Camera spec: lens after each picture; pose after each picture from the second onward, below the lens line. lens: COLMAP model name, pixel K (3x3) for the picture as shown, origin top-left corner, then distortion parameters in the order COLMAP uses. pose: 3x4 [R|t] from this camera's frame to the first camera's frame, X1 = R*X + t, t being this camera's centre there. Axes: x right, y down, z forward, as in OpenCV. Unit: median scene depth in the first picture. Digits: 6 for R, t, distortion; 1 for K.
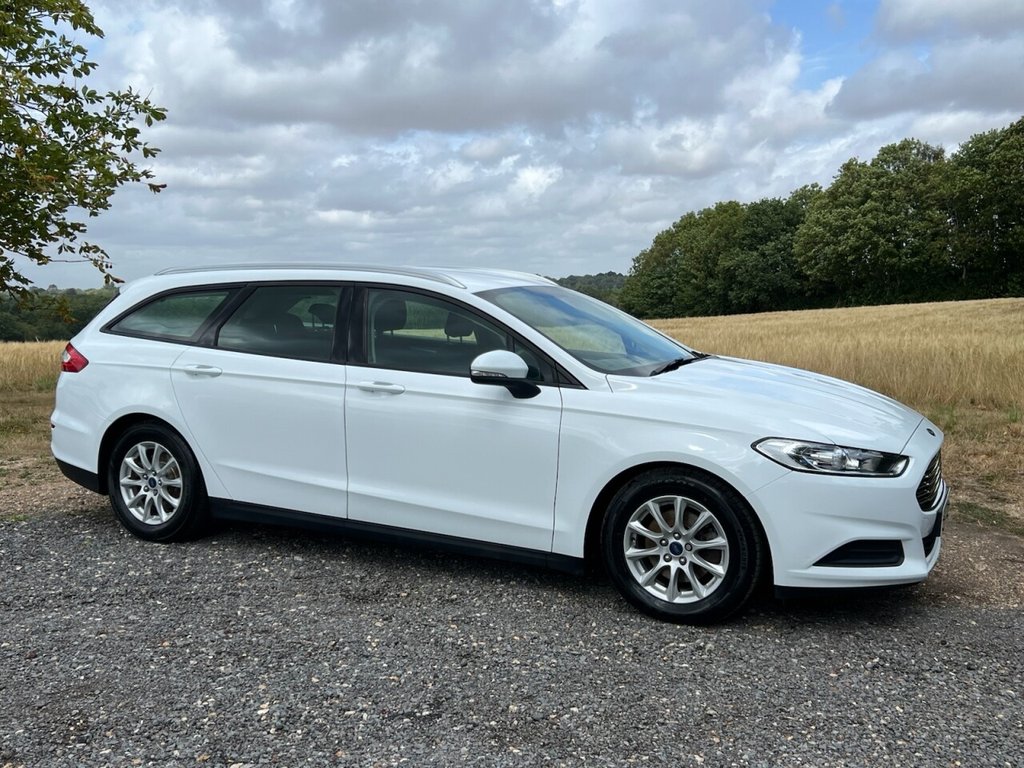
lens RADIAL K [[1036.7, 0, 508.0], [0, 1036.7, 373.0], [0, 0, 1]] dist [0.023912, 0.000000]
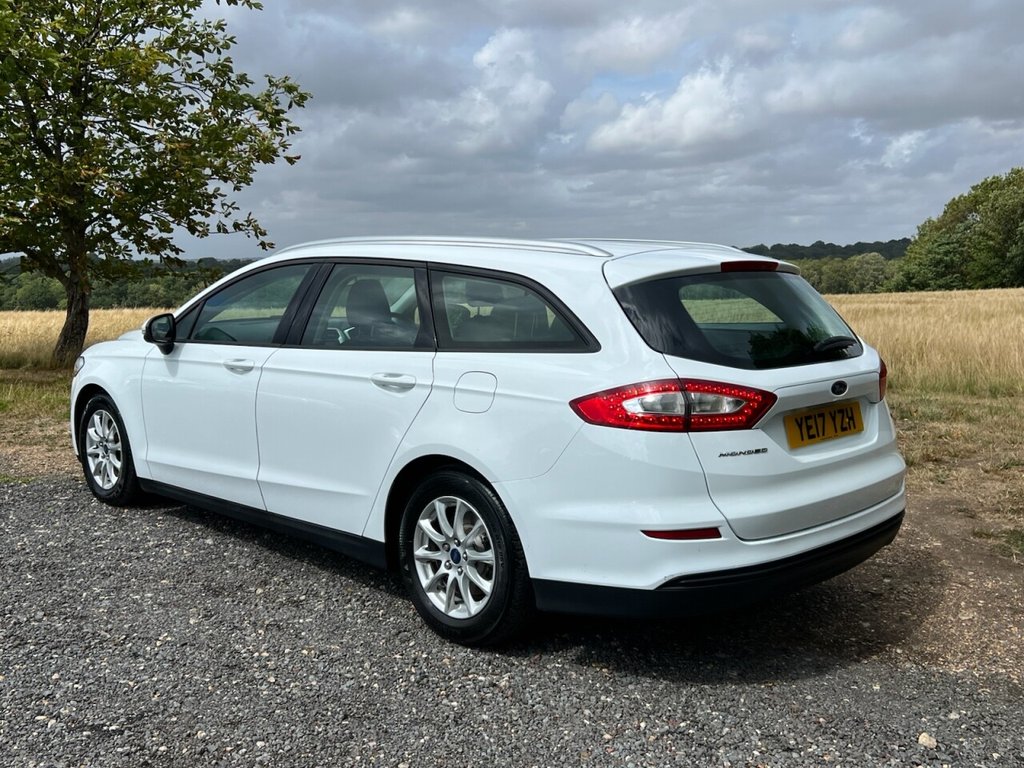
lens RADIAL K [[1036.7, 0, 503.6], [0, 1036.7, 390.1], [0, 0, 1]] dist [0.023912, 0.000000]
pose [[0.963527, 0.035823, -0.265203, 0.361313], [-0.023505, 0.998499, 0.049477, -0.020347], [0.266577, -0.041439, 0.962922, 0.155763]]
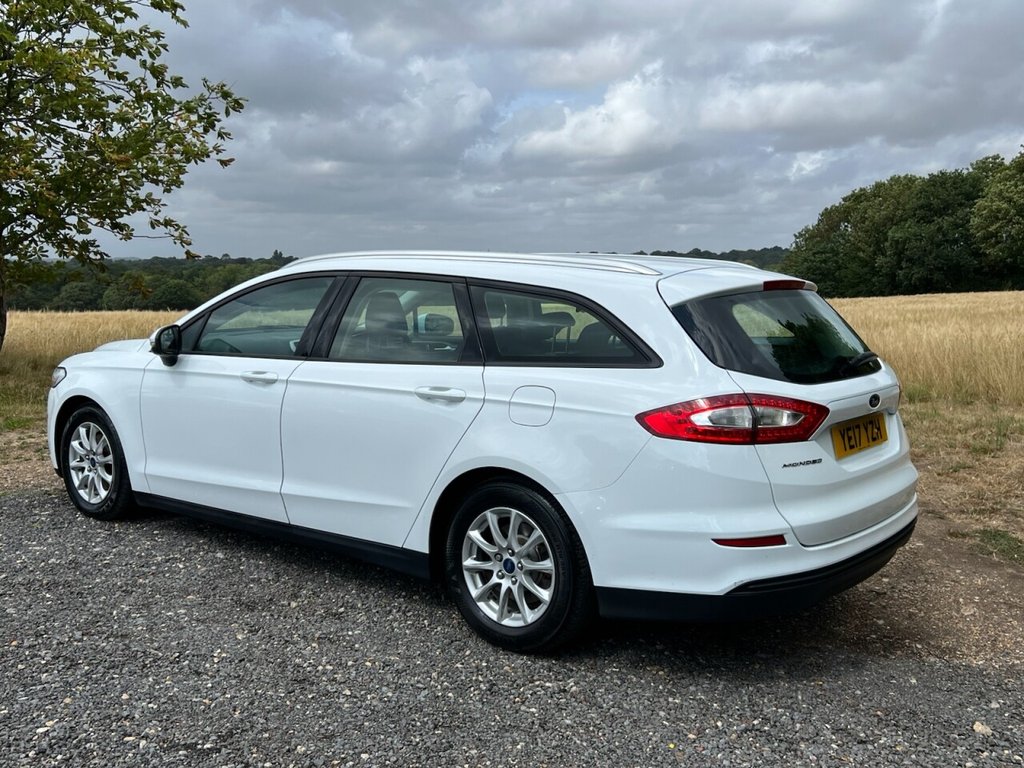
lens RADIAL K [[1036.7, 0, 500.1], [0, 1036.7, 393.2], [0, 0, 1]] dist [0.023912, 0.000000]
pose [[0.986589, 0.032822, -0.159889, 0.231935], [-0.025667, 0.998583, 0.046611, -0.026550], [0.161192, -0.041882, 0.986034, 0.105399]]
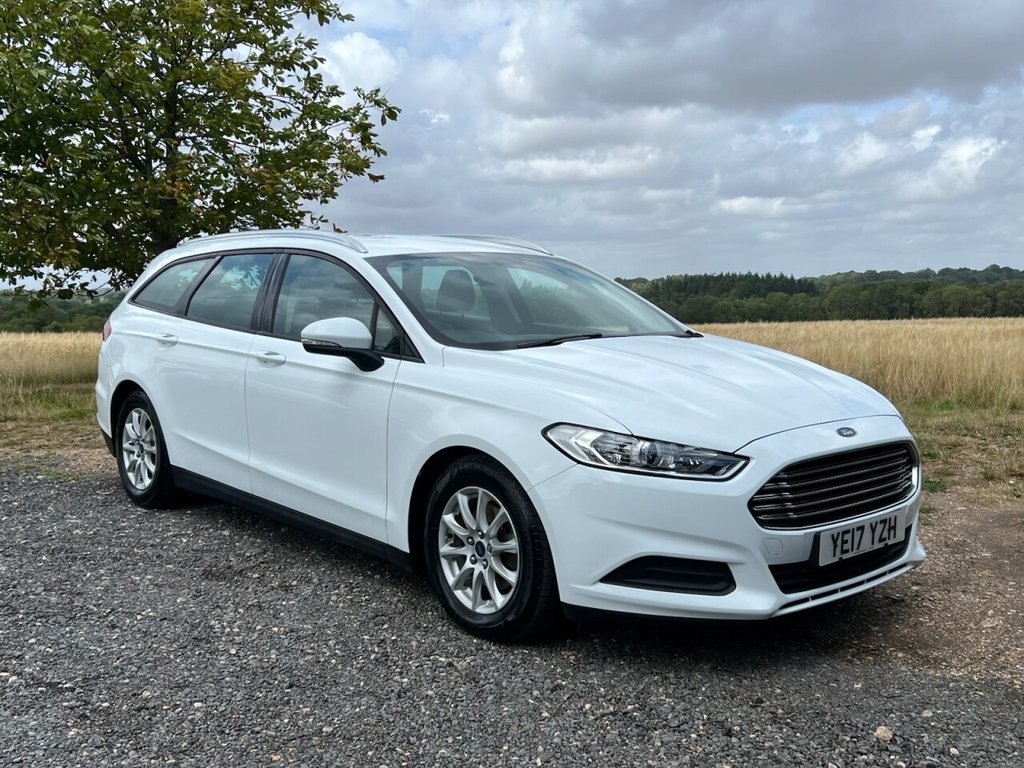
lens RADIAL K [[1095.0, 0, 505.7], [0, 1095.0, 379.9], [0, 0, 1]] dist [0.031082, 0.000000]
pose [[0.923345, 0.031457, -0.382680, 0.491232], [-0.028958, 0.999505, 0.012292, 0.016835], [0.382878, -0.000268, 0.923799, 0.163346]]
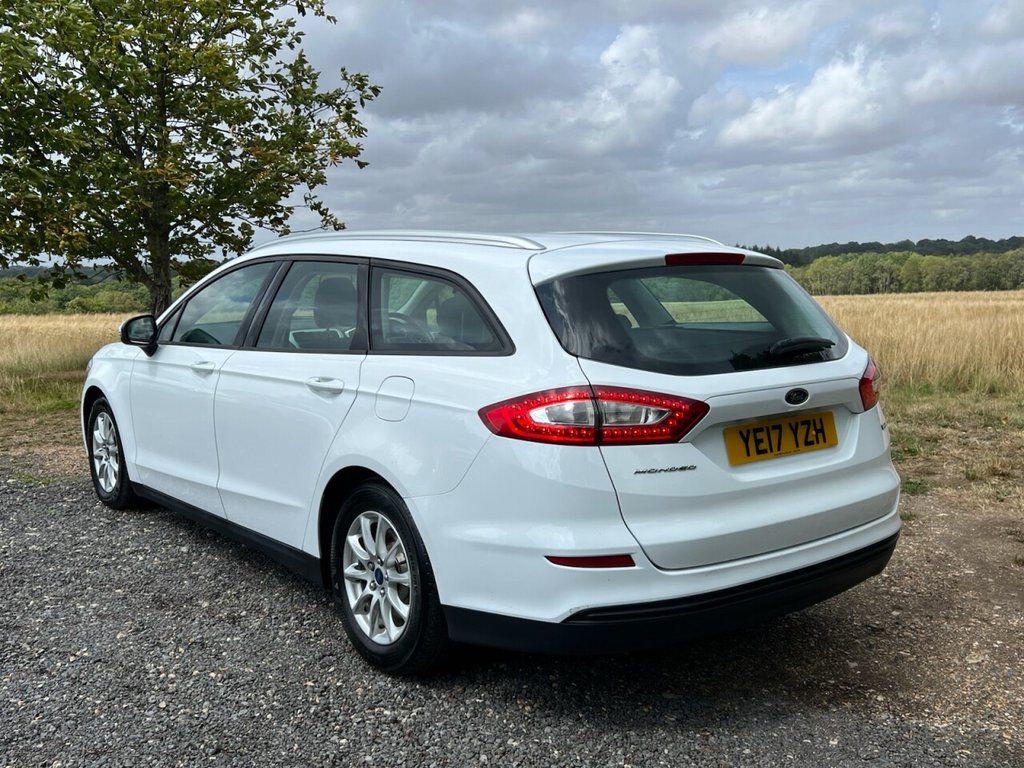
lens RADIAL K [[1036.7, 0, 502.1], [0, 1036.7, 387.4], [0, 0, 1]] dist [0.023912, 0.000000]
pose [[0.922003, 0.039048, -0.385208, 0.483450], [-0.021595, 0.998539, 0.049531, -0.024784], [0.386579, -0.037349, 0.921500, 0.273336]]
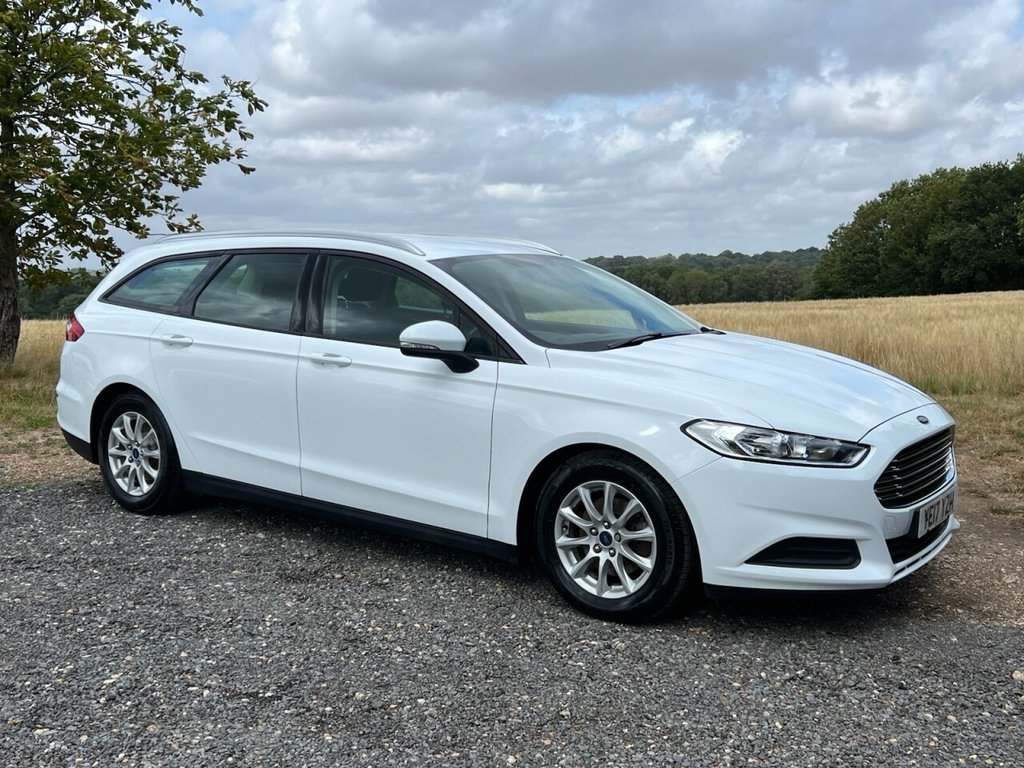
lens RADIAL K [[1095.0, 0, 509.7], [0, 1095.0, 394.5], [0, 0, 1]] dist [0.031082, 0.000000]
pose [[0.985134, 0.019737, -0.170652, 0.226119], [-0.013804, 0.999261, 0.035881, 0.008225], [0.171234, -0.032992, 0.984678, 0.037380]]
